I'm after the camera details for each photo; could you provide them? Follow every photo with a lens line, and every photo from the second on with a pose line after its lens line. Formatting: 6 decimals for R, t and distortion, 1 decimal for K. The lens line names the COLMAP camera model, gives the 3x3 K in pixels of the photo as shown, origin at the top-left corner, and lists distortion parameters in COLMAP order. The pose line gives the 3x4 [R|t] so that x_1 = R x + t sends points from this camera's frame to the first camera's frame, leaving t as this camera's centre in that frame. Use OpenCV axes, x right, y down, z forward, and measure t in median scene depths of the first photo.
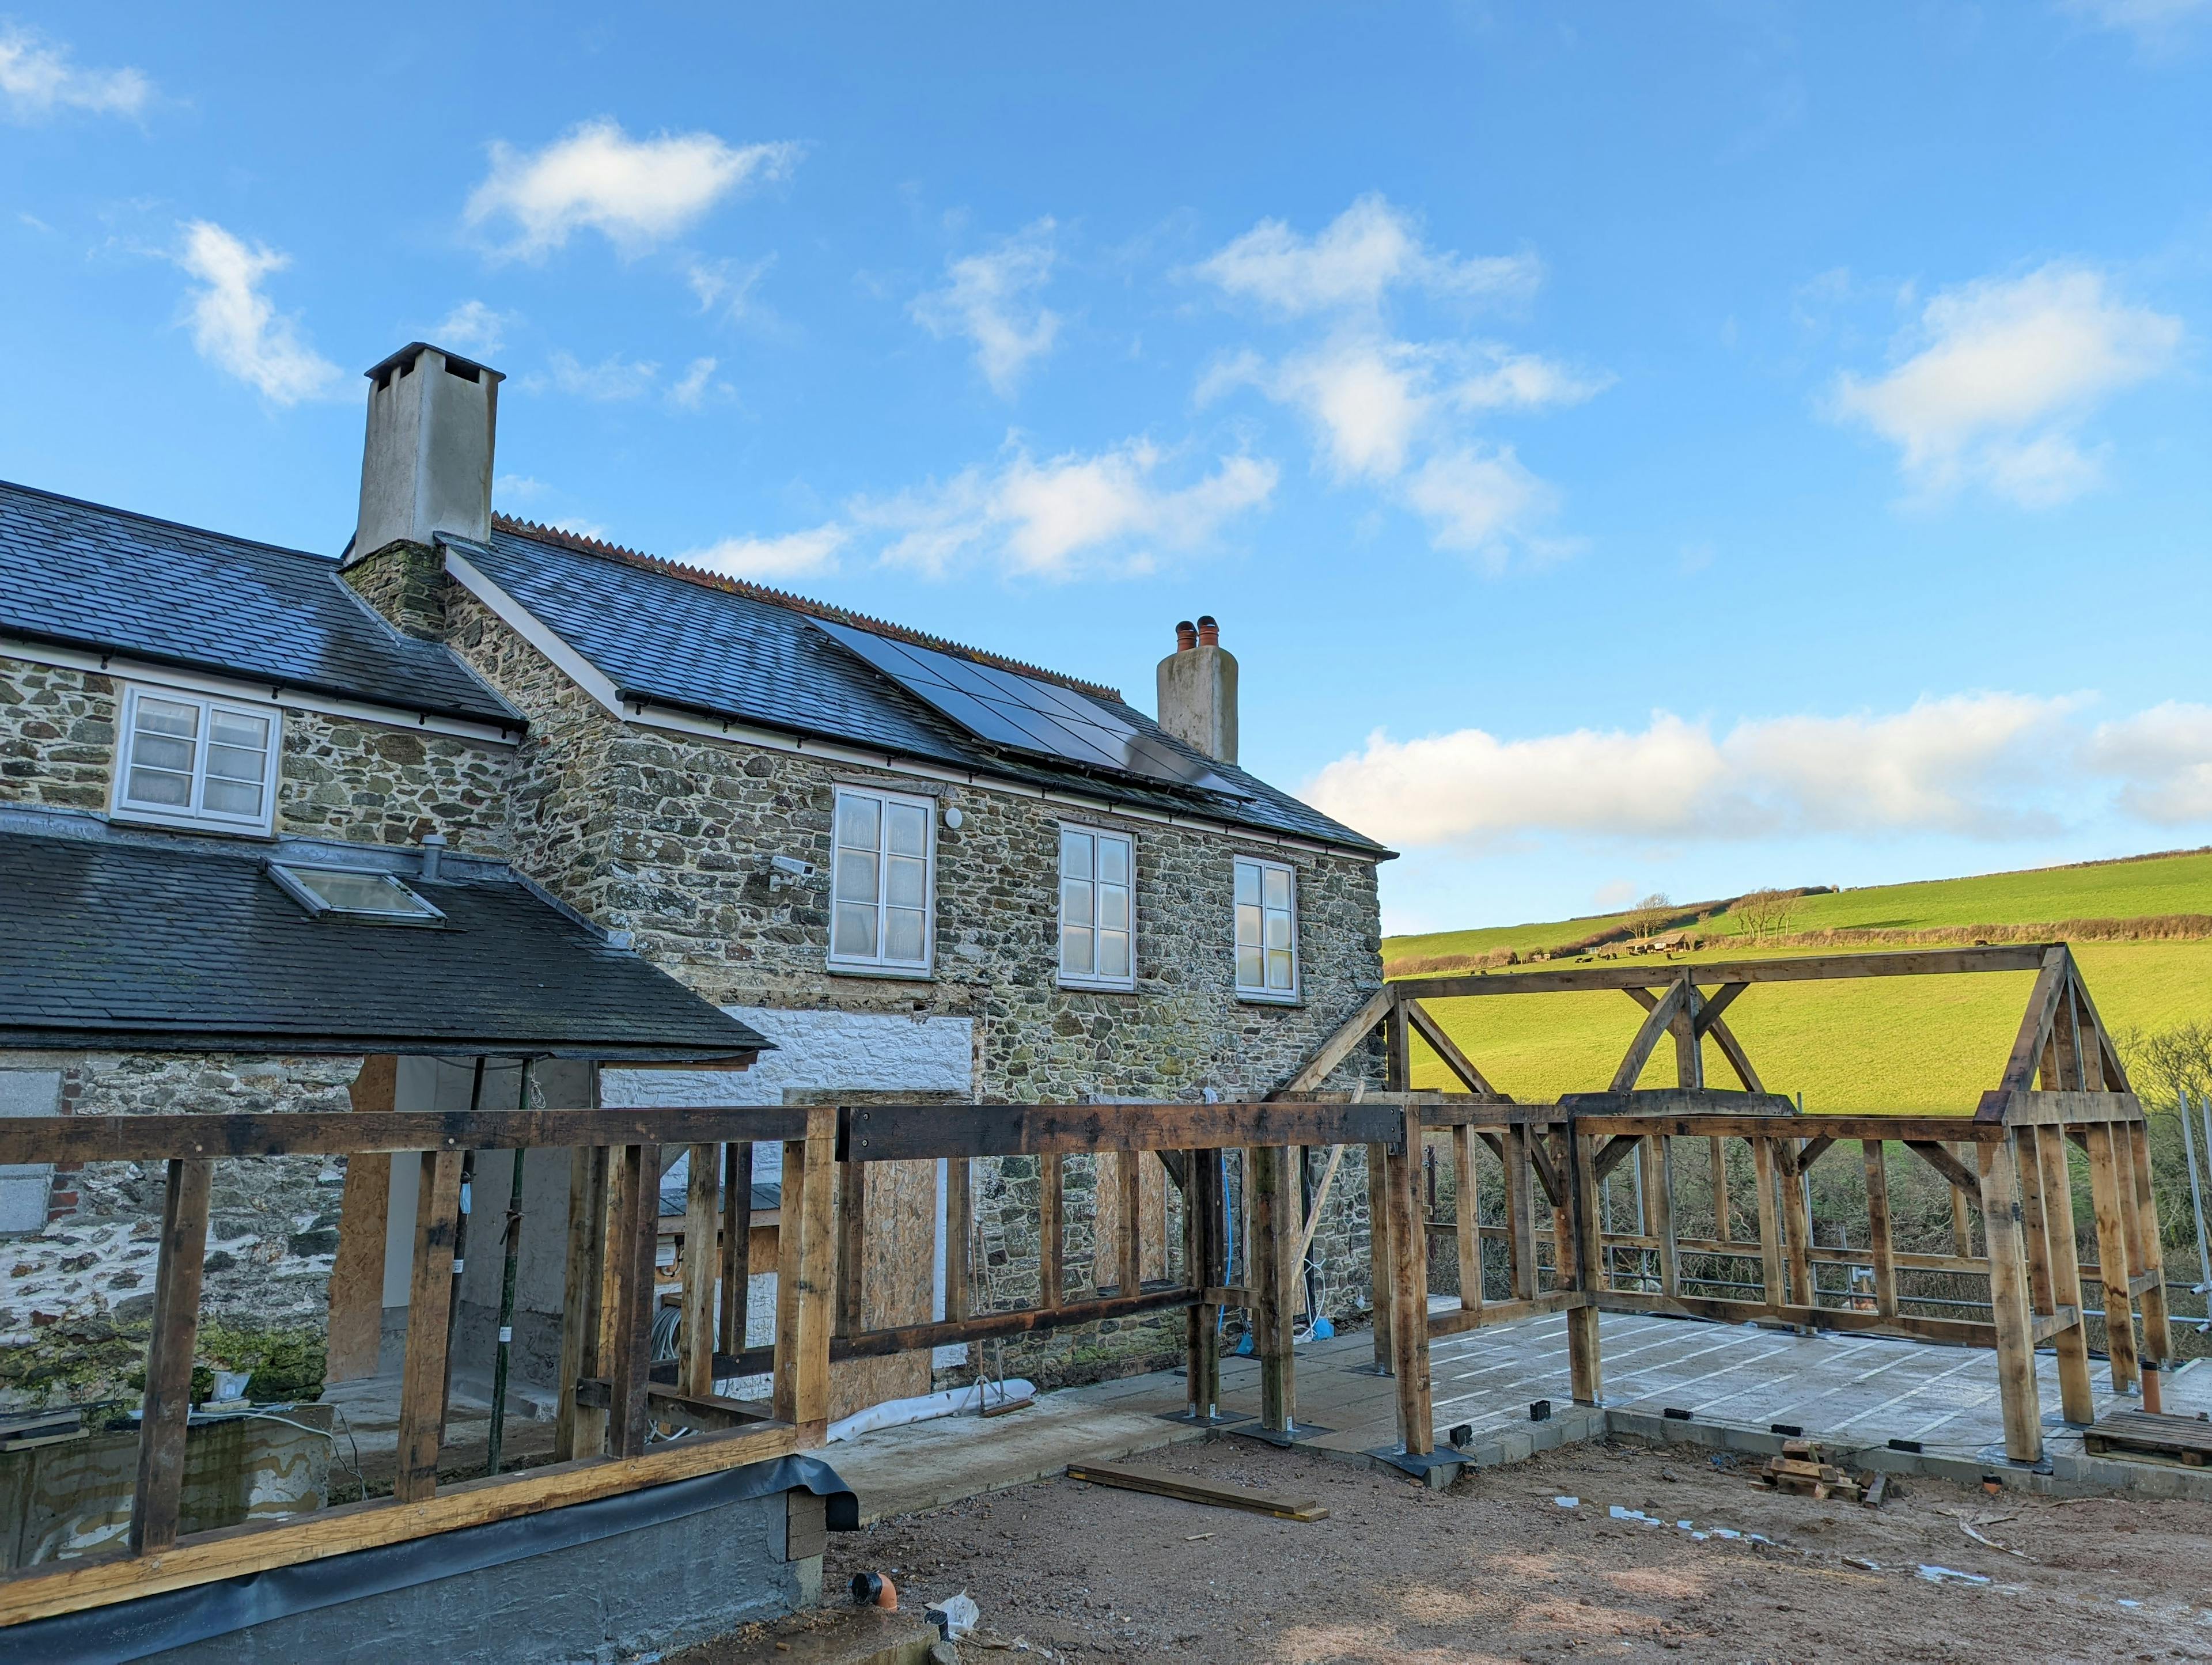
lens RADIAL K [[1549.0, 0, 1114.0], [0, 1549.0, 823.5], [0, 0, 1]] dist [0.073299, -0.064321]
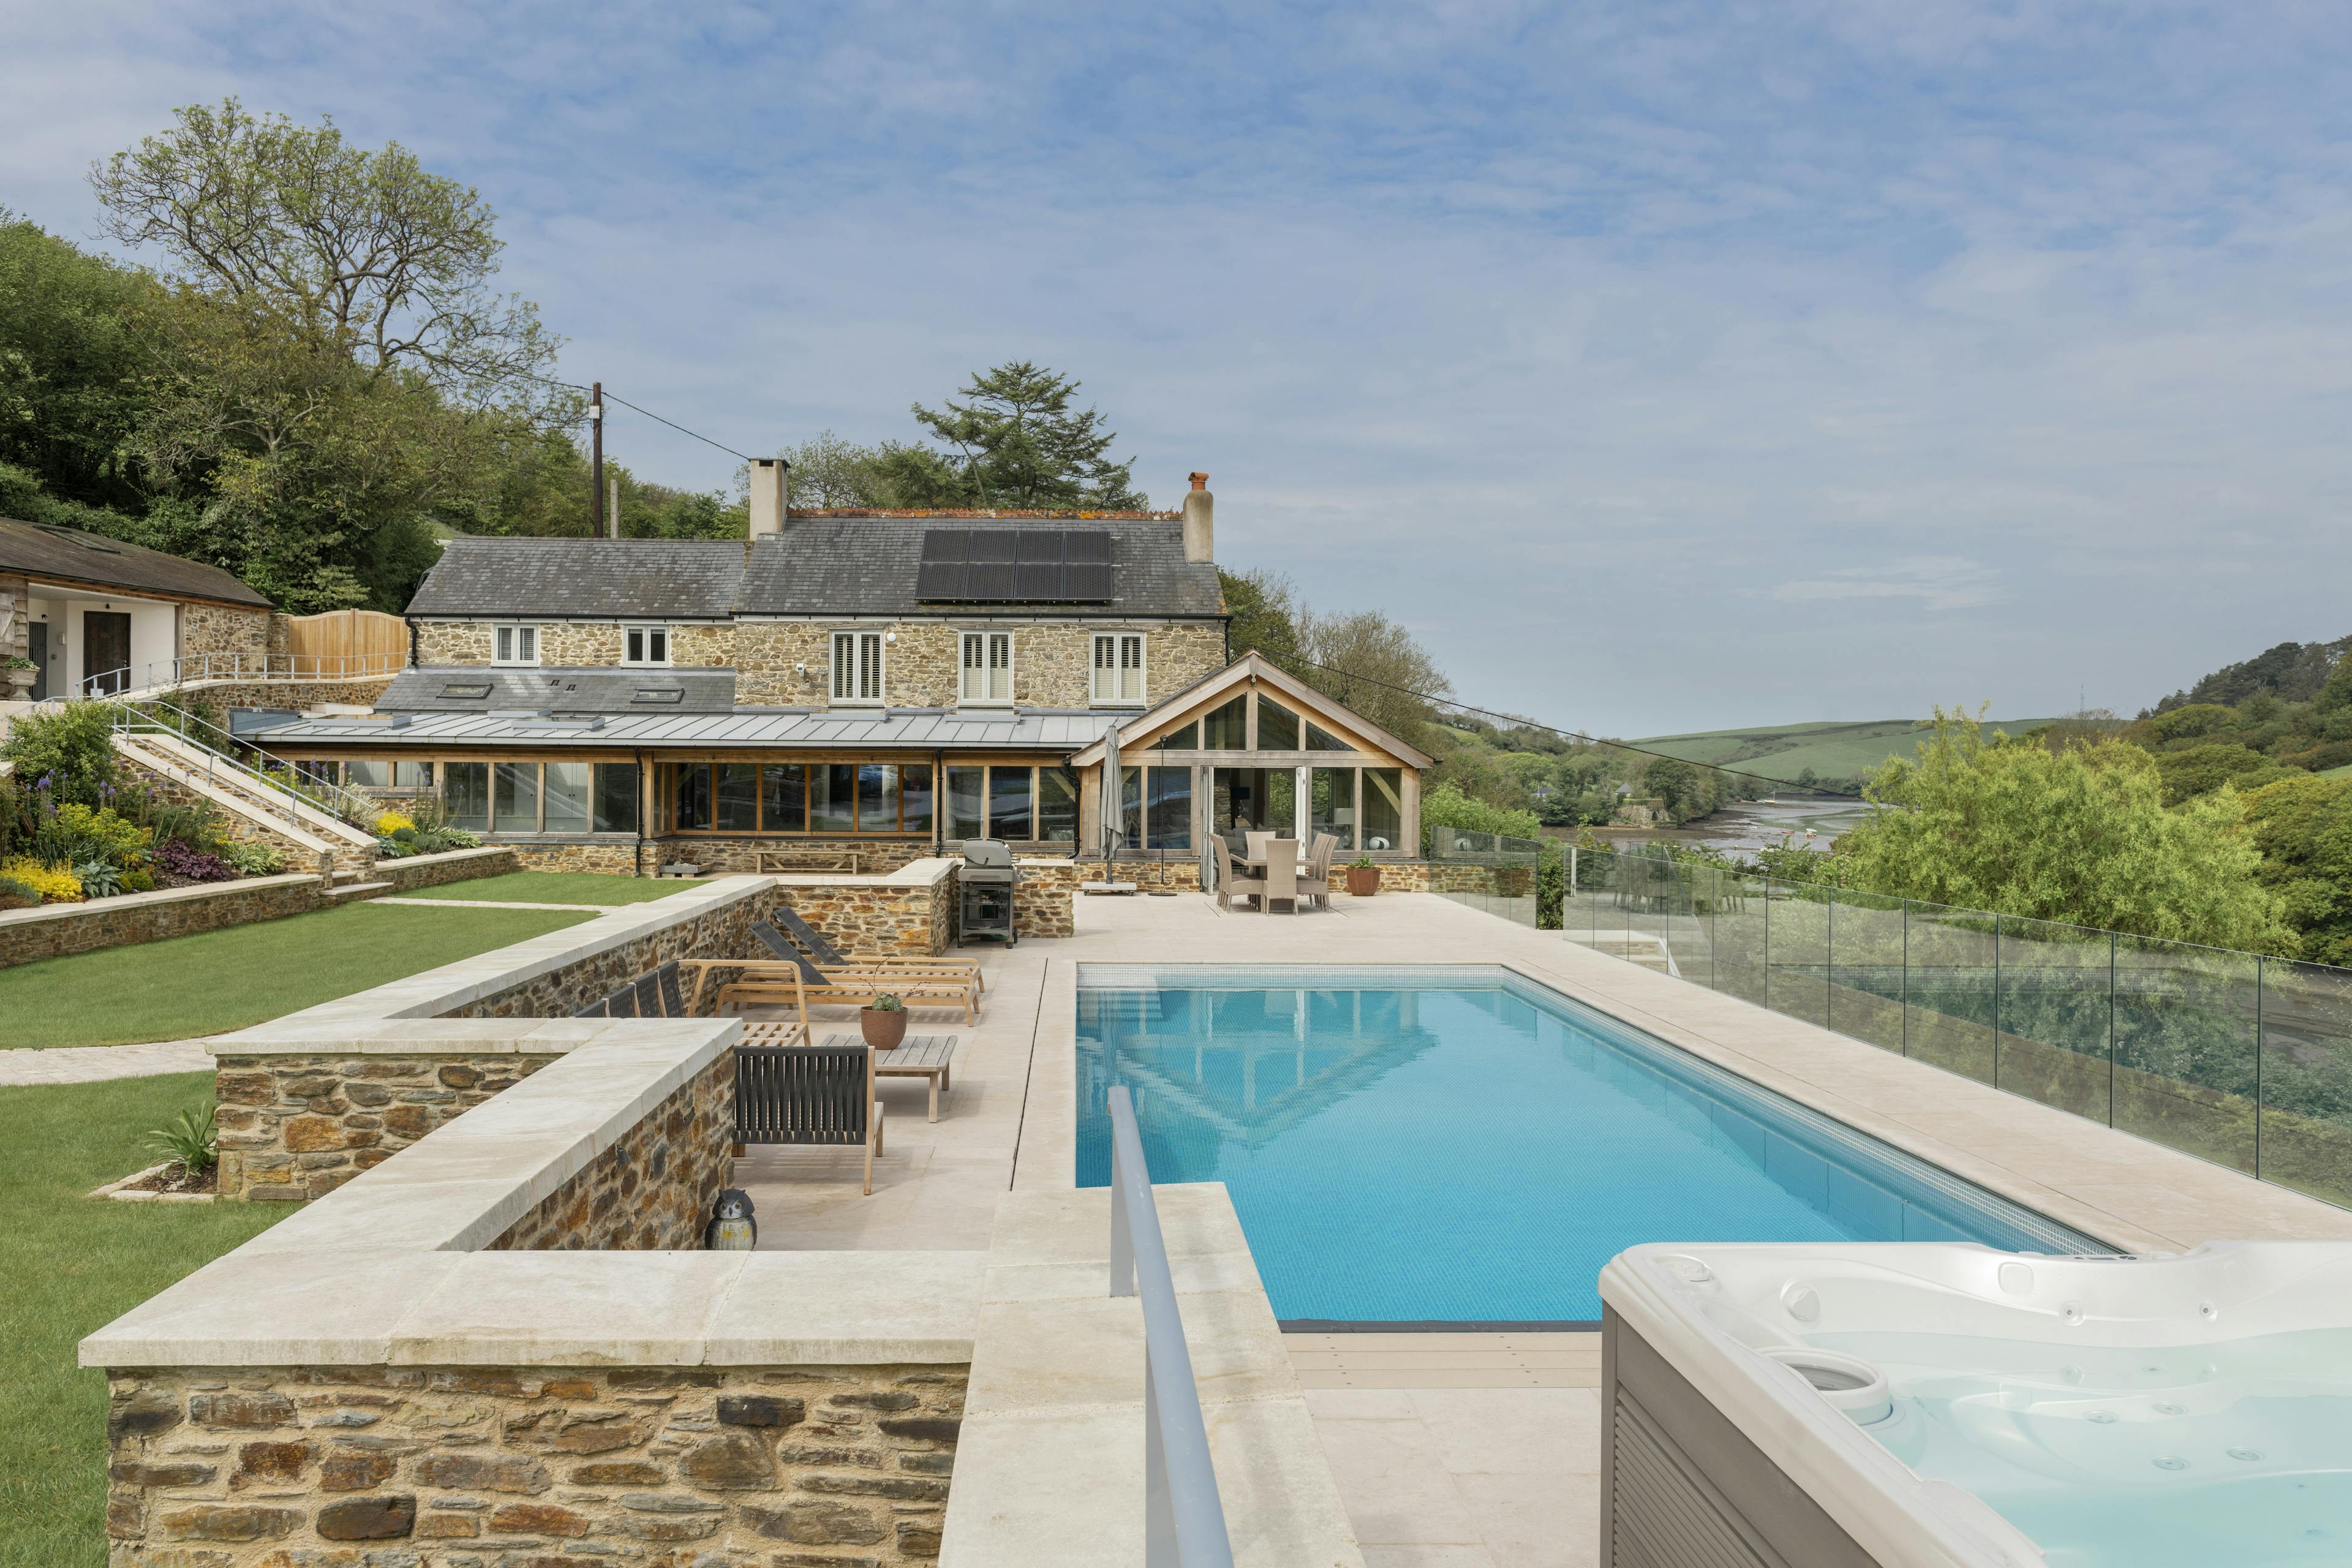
lens RADIAL K [[1783.6, 0, 1138.3], [0, 1783.6, 771.6], [0, 0, 1]] dist [-0.009817, -0.010793]
pose [[0.692619, 0.010053, -0.721234, 2.106272], [0.118132, 0.984821, 0.127172, -0.102241], [0.711564, -0.173283, 0.680918, -0.606494]]
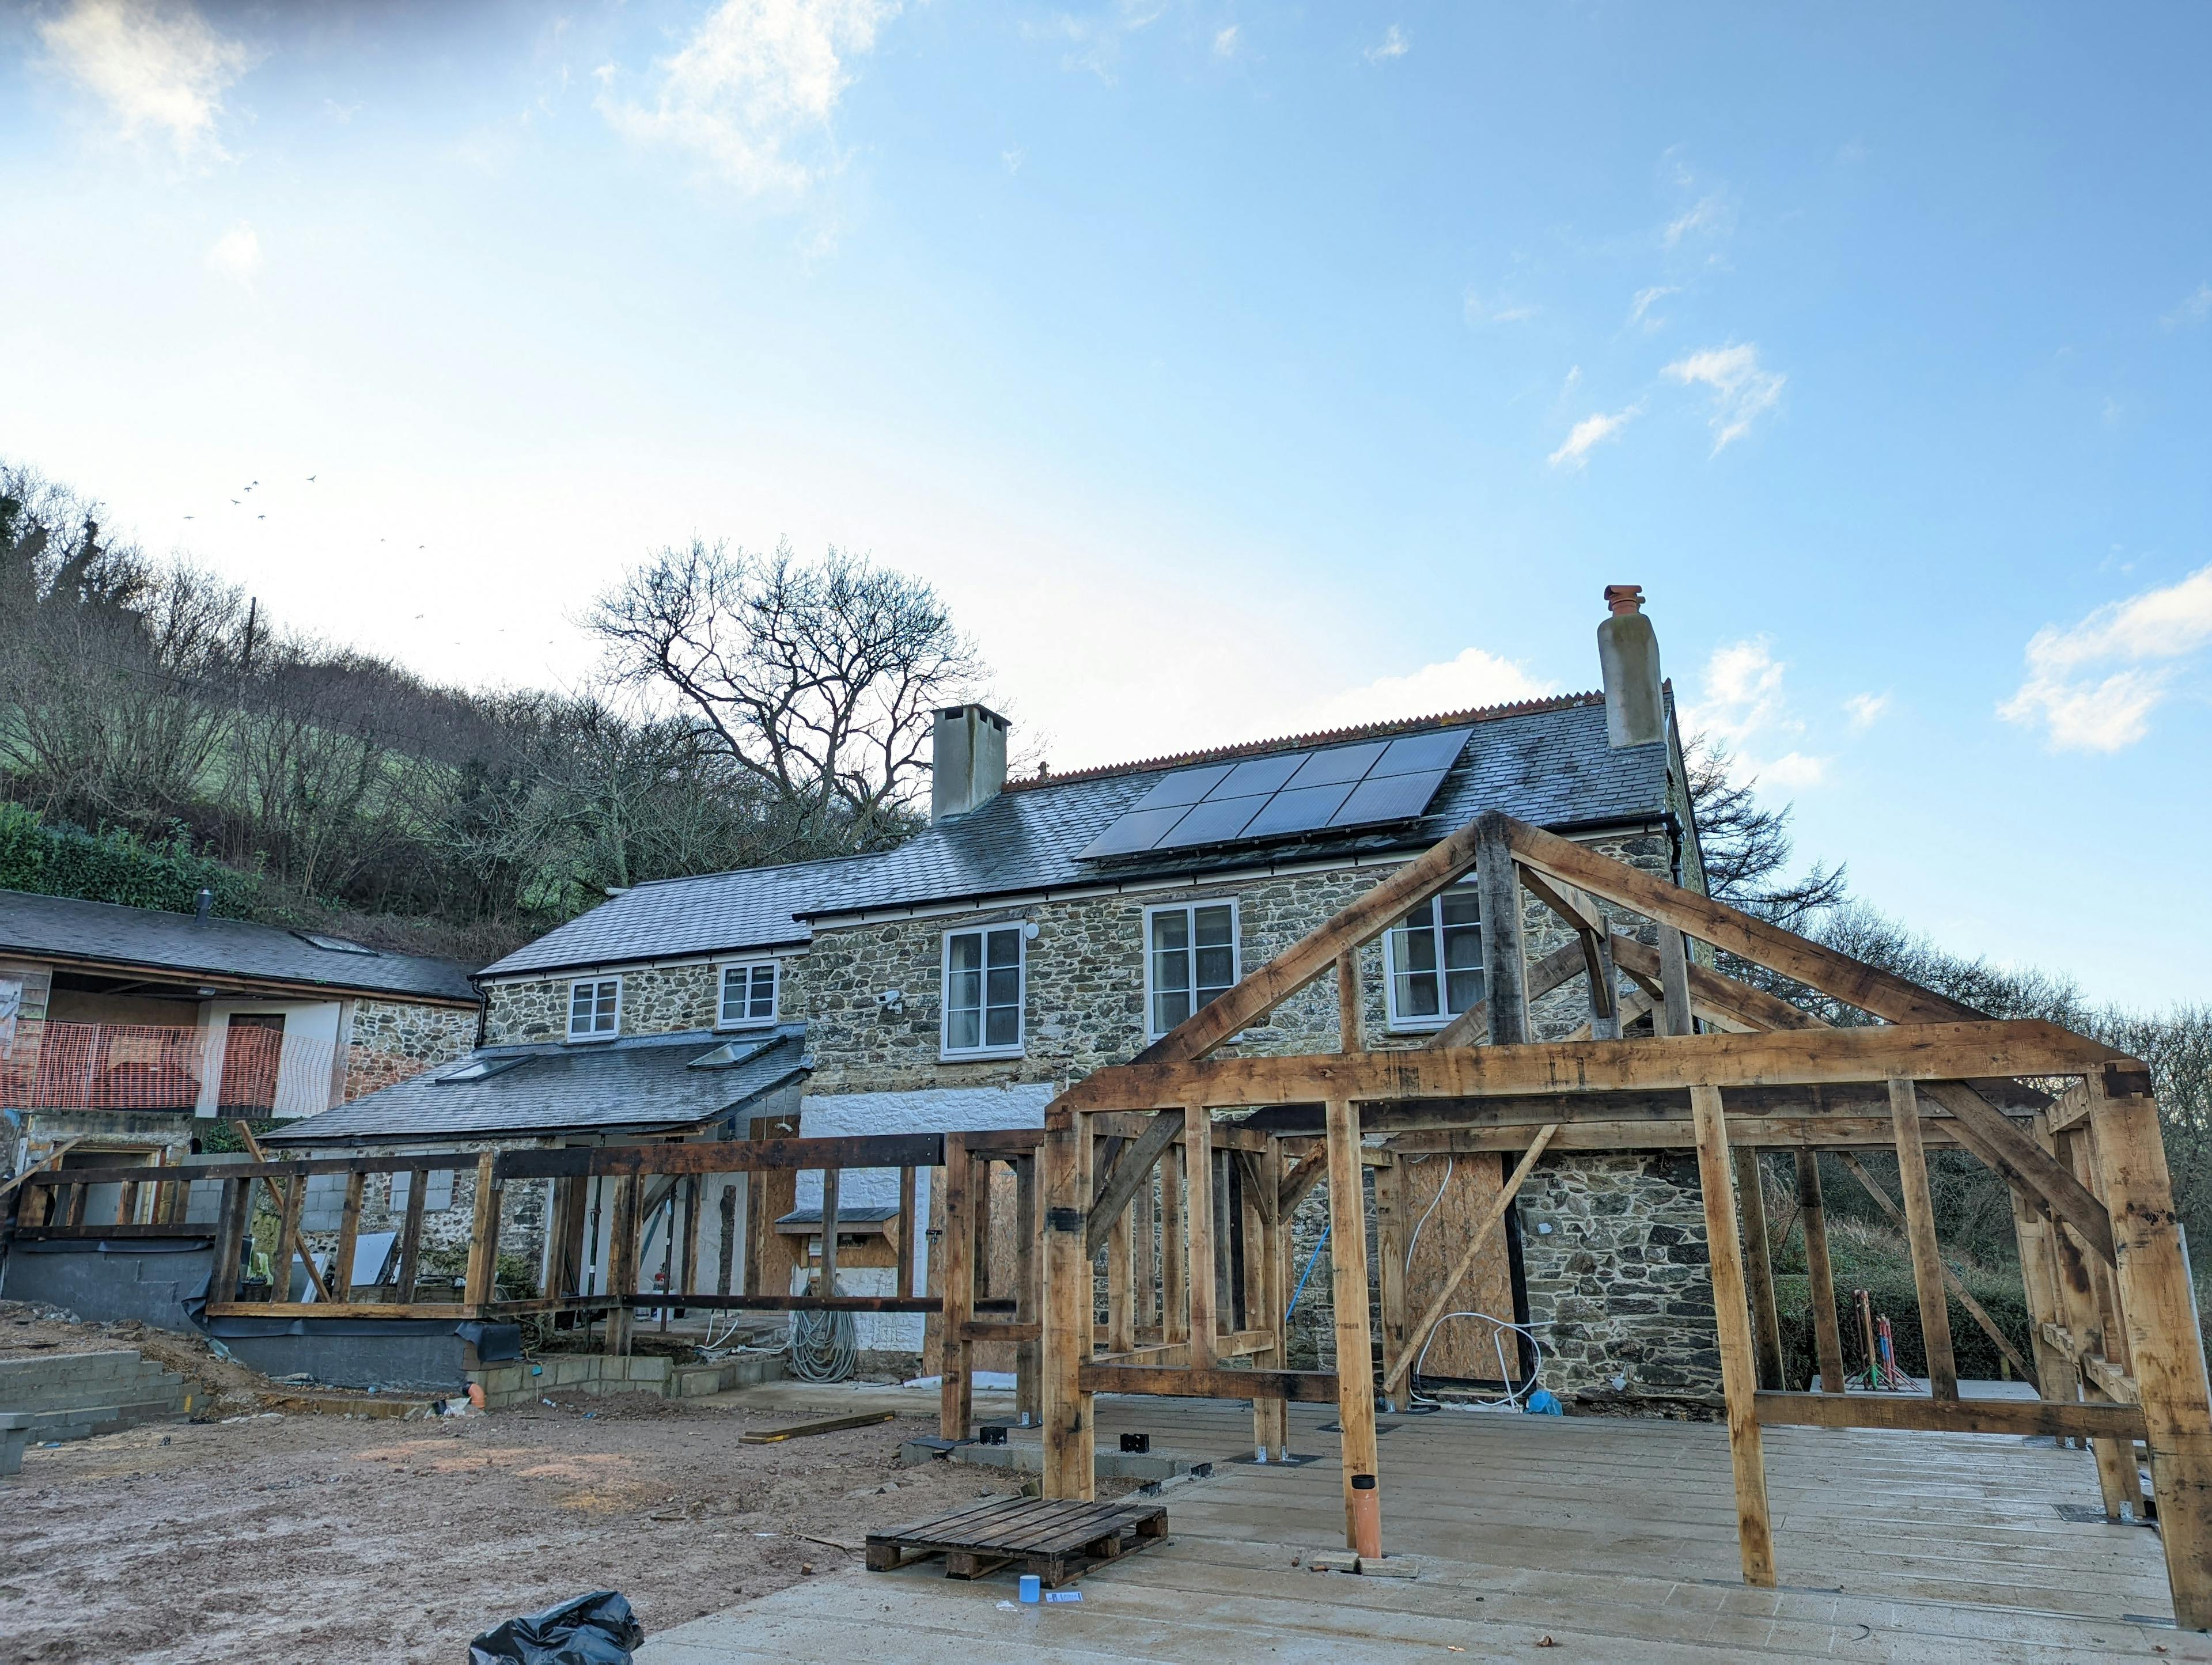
lens RADIAL K [[1549.0, 0, 1114.0], [0, 1549.0, 823.5], [0, 0, 1]] dist [0.073299, -0.064321]
pose [[0.269187, -0.240951, -0.932460, 1.158180], [0.176419, 0.964152, -0.198211, 0.180474], [0.946792, -0.111148, 0.302045, 0.681212]]
